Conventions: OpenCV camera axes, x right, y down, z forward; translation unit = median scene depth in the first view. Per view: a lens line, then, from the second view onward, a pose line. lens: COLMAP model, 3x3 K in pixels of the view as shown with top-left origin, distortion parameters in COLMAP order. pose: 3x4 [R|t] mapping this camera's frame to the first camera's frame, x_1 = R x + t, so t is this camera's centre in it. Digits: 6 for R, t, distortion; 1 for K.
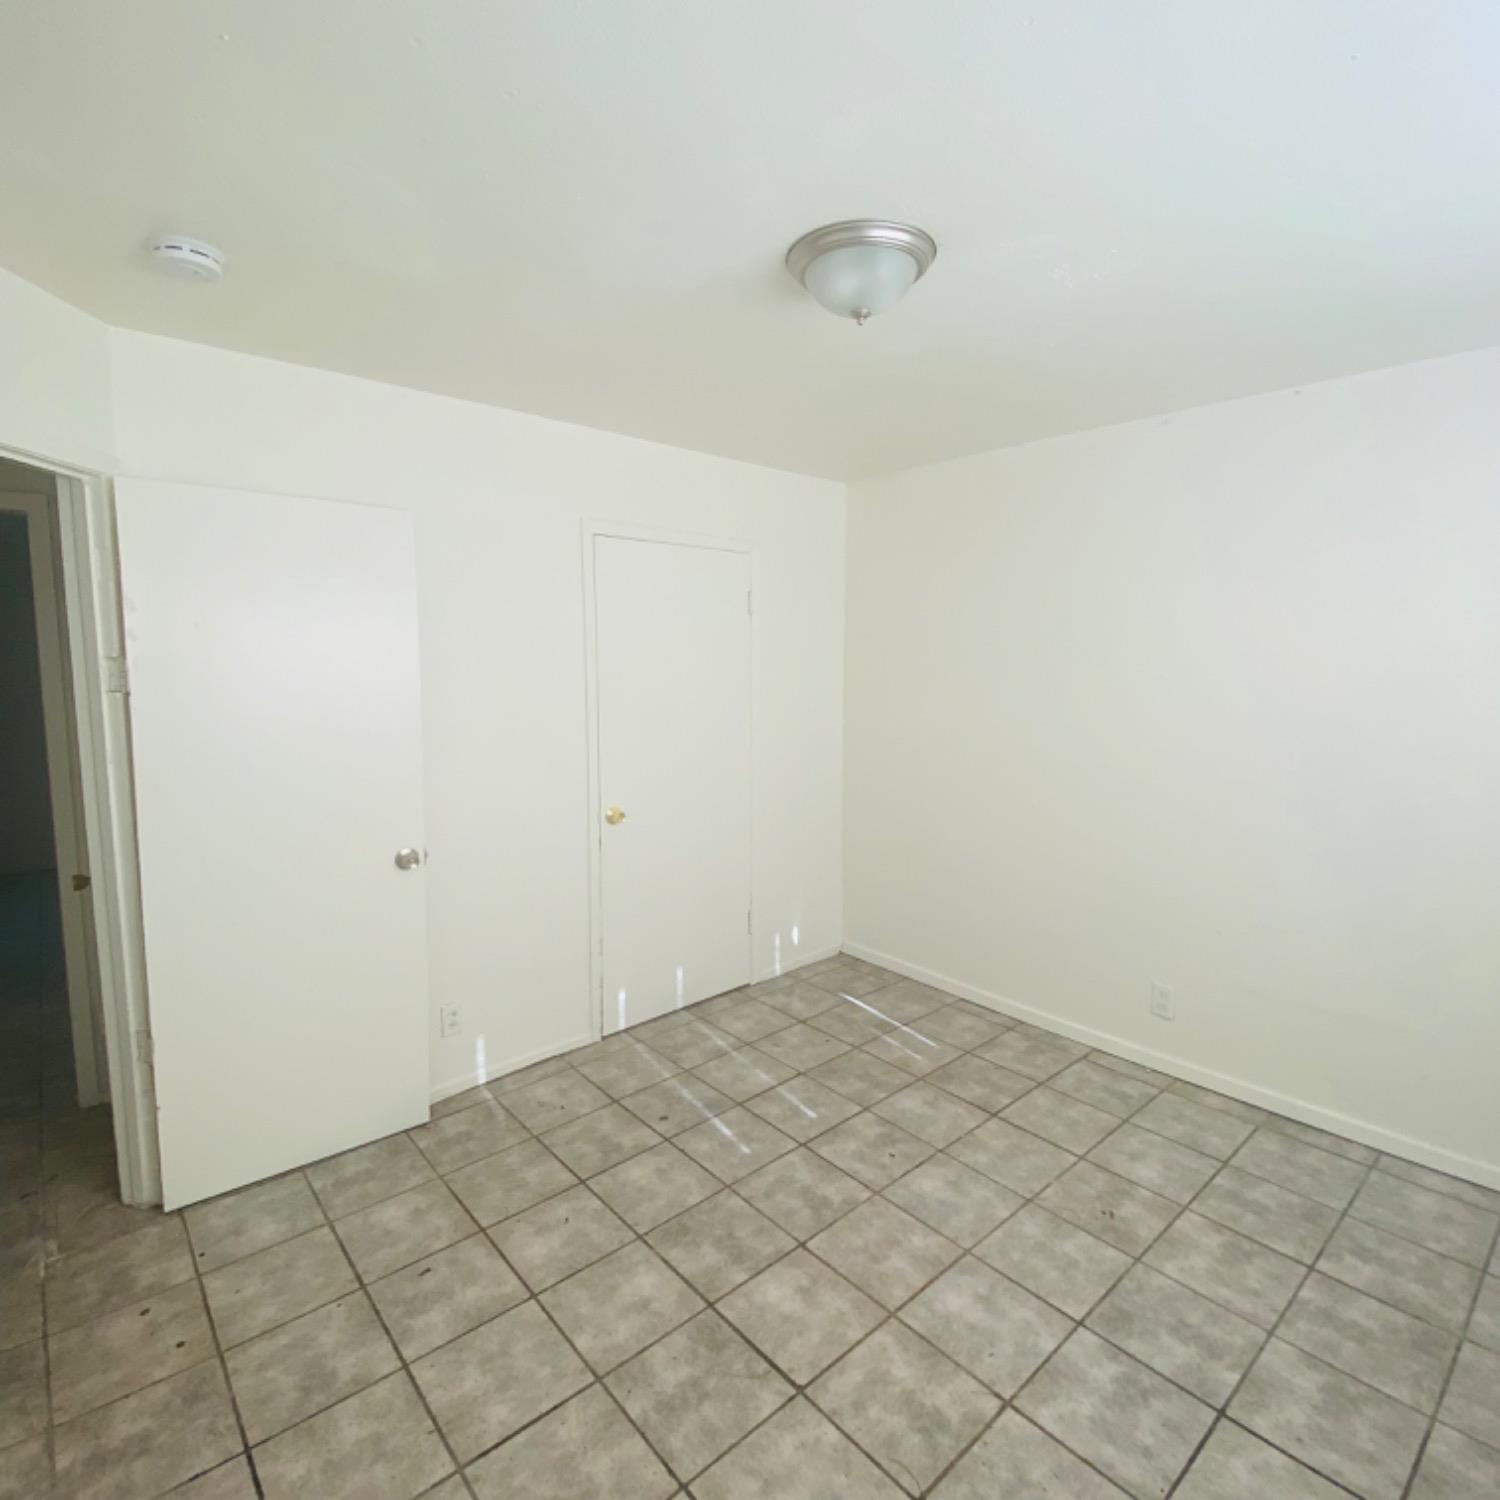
lens RADIAL K [[844.9, 0, 747.5], [0, 844.9, 741.8], [0, 0, 1]] dist [-0.007564, -0.014355]
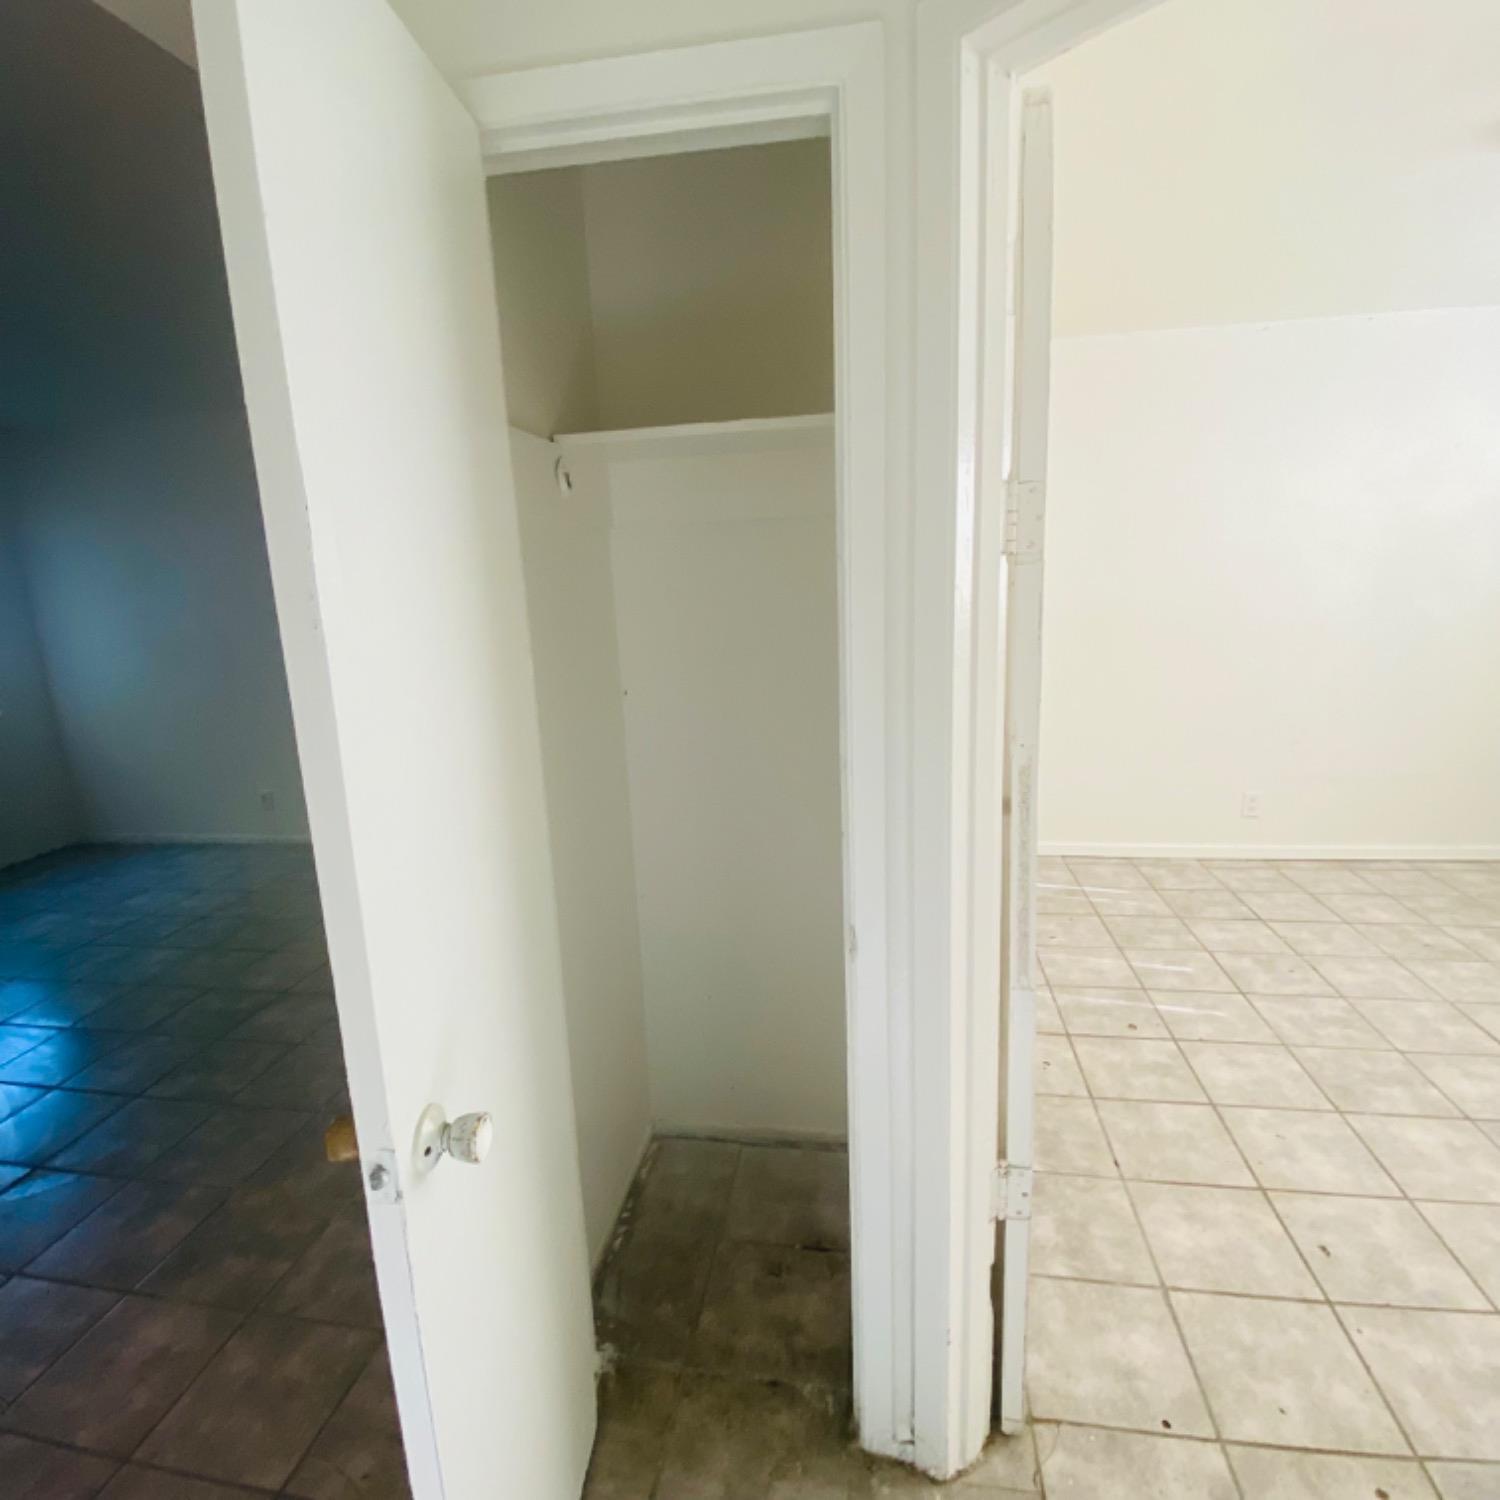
lens RADIAL K [[844.9, 0, 744.6], [0, 844.9, 747.8], [0, 0, 1]] dist [-0.007564, -0.014355]
pose [[0.777430, -0.170141, 0.605520, -0.971188], [0.122663, 0.985246, 0.119349, -0.016461], [-0.616892, -0.018511, 0.786830, 0.563780]]
